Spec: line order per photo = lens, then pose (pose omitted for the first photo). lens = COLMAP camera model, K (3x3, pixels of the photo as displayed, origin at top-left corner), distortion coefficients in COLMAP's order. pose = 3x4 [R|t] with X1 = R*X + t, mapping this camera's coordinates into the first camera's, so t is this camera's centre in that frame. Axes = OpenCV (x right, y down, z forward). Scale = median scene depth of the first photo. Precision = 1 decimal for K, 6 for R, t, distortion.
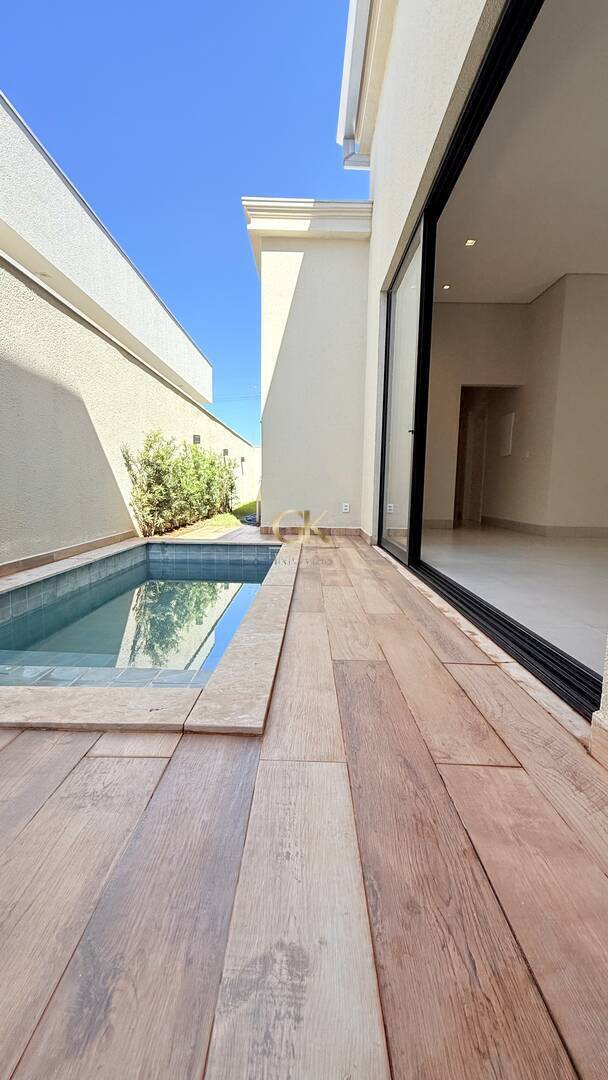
lens RADIAL K [[435.1, 0, 304.4], [0, 435.1, 543.0], [0, 0, 1]] dist [0.000241, -0.000577]
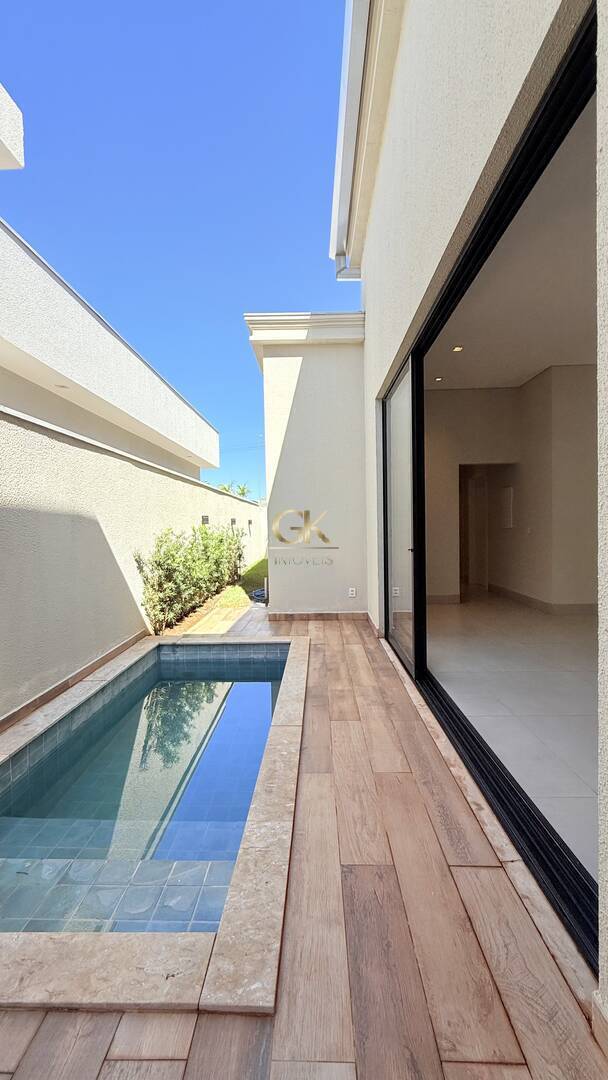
lens RADIAL K [[435.1, 0, 305.1], [0, 435.1, 539.2], [0, 0, 1]] dist [0.000241, -0.000577]
pose [[0.999266, -0.034482, -0.016683, 0.008861], [0.032842, 0.995380, -0.090223, -0.154038], [0.019717, 0.089608, 0.995782, -0.035066]]
